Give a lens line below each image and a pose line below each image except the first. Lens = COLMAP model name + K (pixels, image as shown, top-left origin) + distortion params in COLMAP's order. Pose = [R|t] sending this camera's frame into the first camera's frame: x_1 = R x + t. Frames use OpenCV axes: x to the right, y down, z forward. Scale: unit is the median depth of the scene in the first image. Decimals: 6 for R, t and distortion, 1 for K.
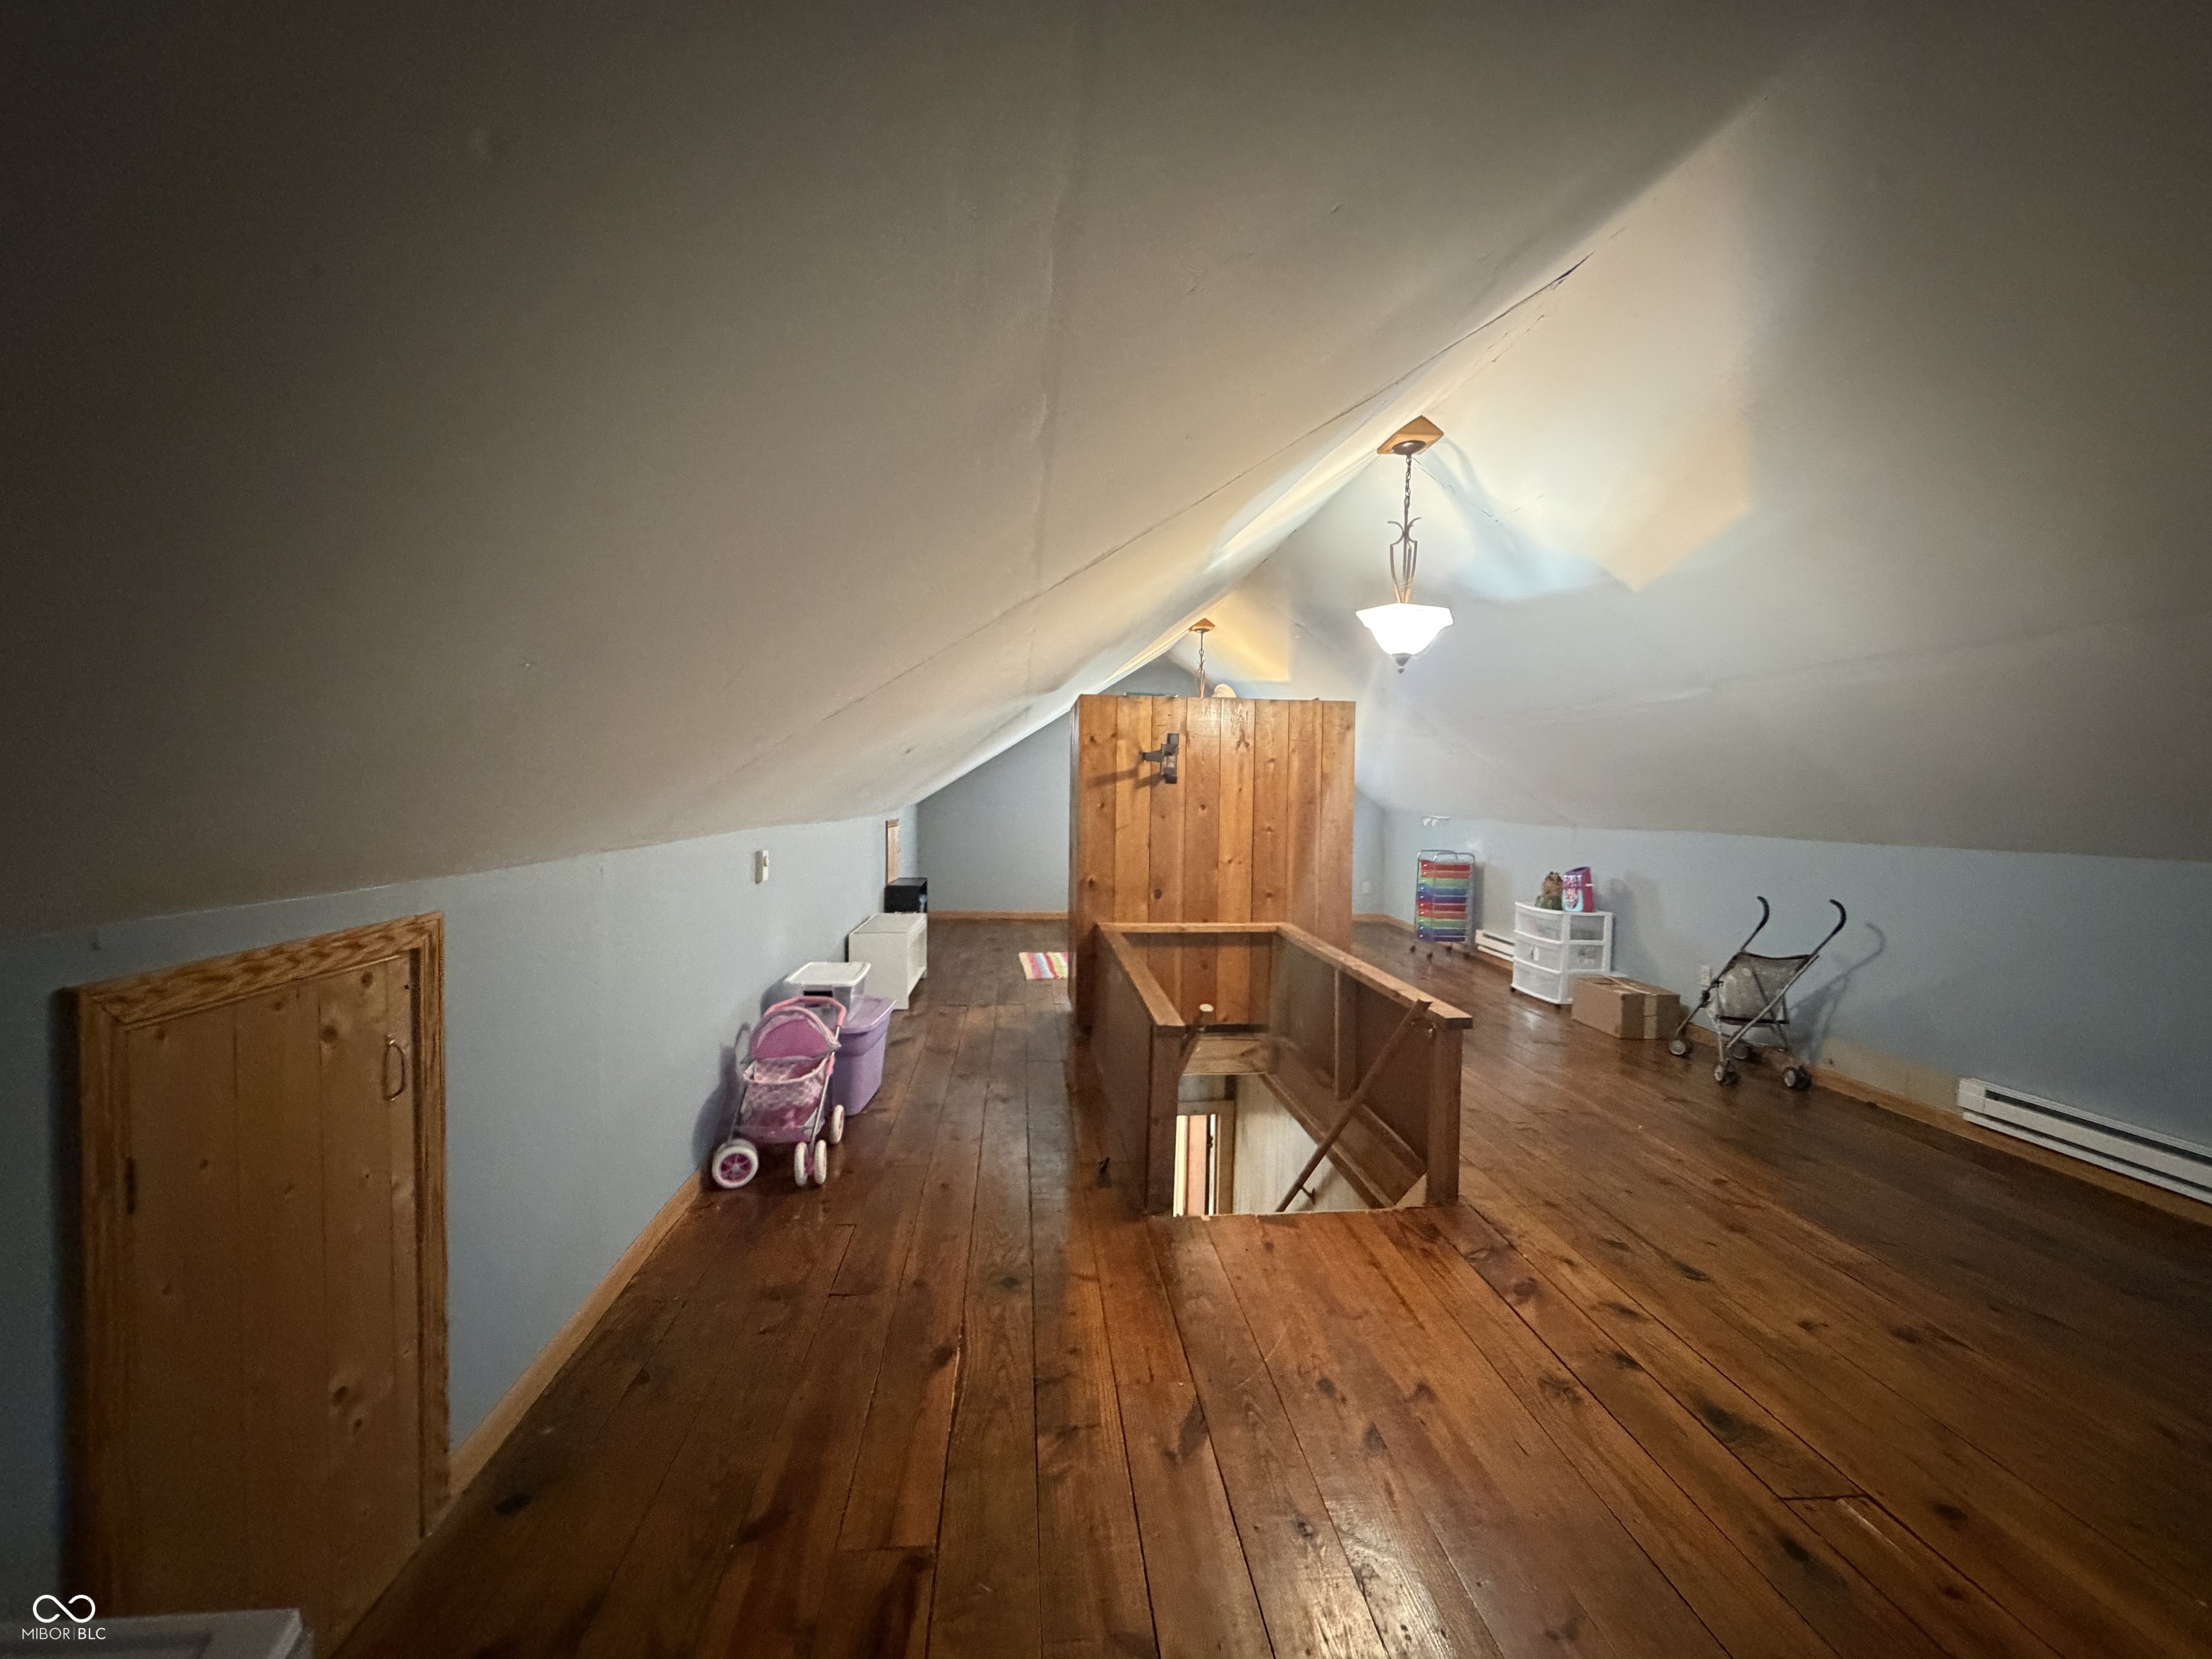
lens RADIAL K [[881.0, 0, 1106.3], [0, 881.0, 827.6], [0, 0, 1]] dist [0.002167, -0.000456]
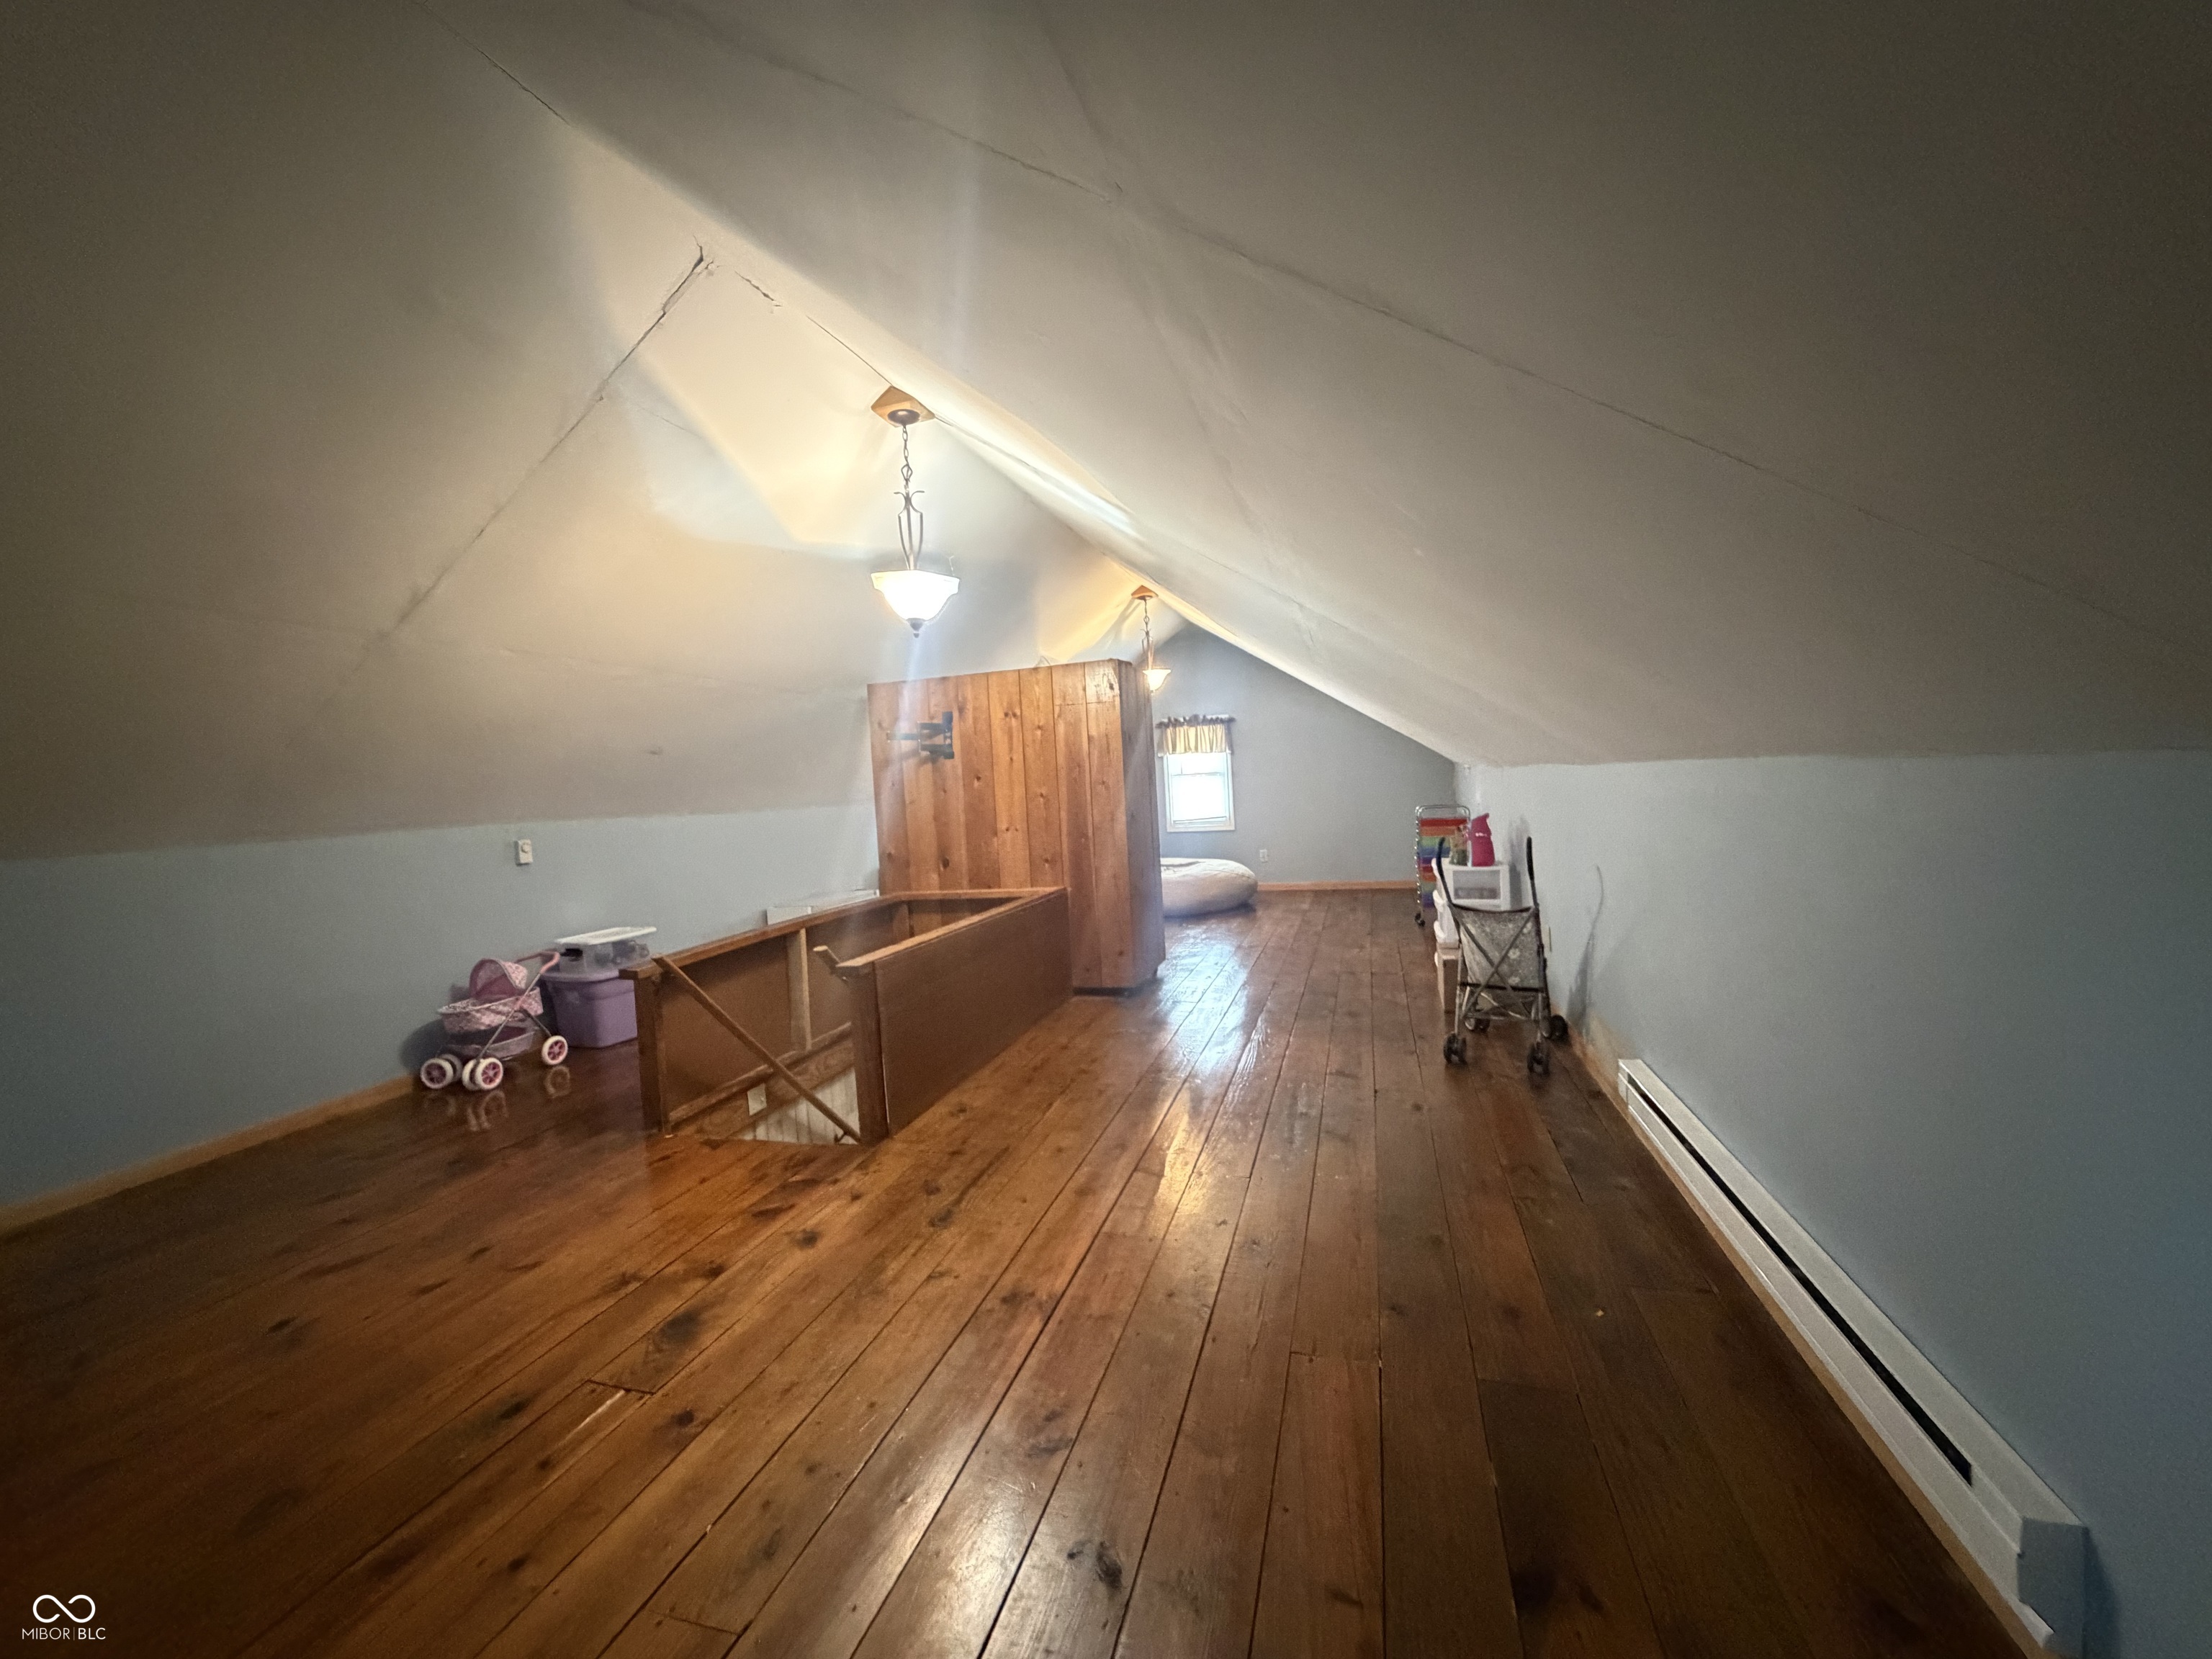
lens RADIAL K [[881.0, 0, 1101.0], [0, 881.0, 827.5], [0, 0, 1]] dist [0.002167, -0.000456]
pose [[0.922388, -0.055263, -0.382292, 0.642907], [0.061834, 0.998074, 0.004915, 0.038783], [0.381284, -0.028172, 0.924029, 0.089719]]
